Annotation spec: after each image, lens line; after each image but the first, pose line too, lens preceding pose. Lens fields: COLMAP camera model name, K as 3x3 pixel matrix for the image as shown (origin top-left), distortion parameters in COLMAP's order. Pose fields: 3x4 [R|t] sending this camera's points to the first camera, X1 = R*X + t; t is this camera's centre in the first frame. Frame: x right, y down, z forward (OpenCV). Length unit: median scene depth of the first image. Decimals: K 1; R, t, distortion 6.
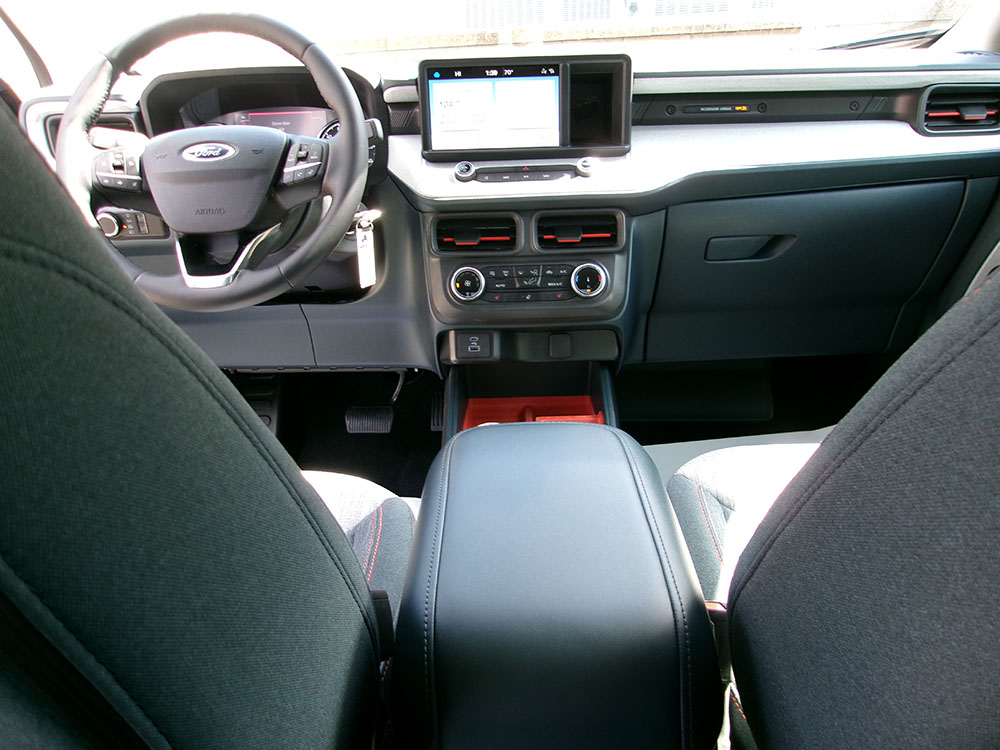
lens RADIAL K [[774.5, 0, 500.0], [0, 774.5, 375.0], [0, 0, 1]] dist [-0.009129, -0.001362]
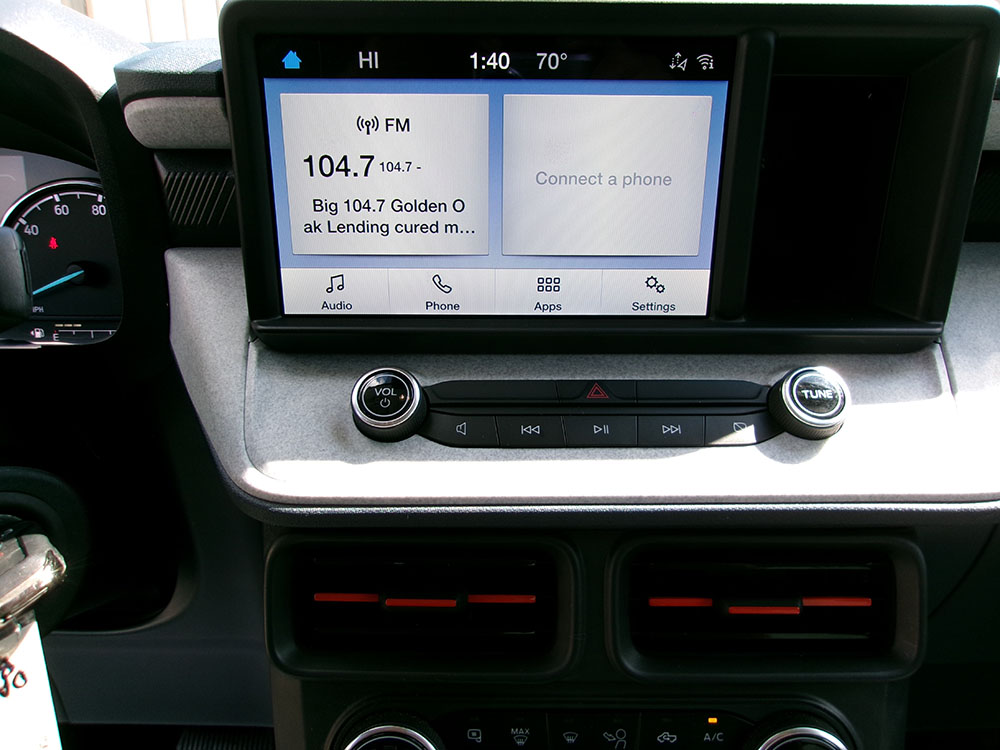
lens RADIAL K [[774.5, 0, 500.0], [0, 774.5, 375.0], [0, 0, 1]] dist [-0.009129, -0.001362]
pose [[0.998629, 0.020228, 0.048286, -0.017617], [-0.019389, 0.999654, -0.017791, -0.269659], [-0.048629, 0.016830, 0.998675, 0.715429]]
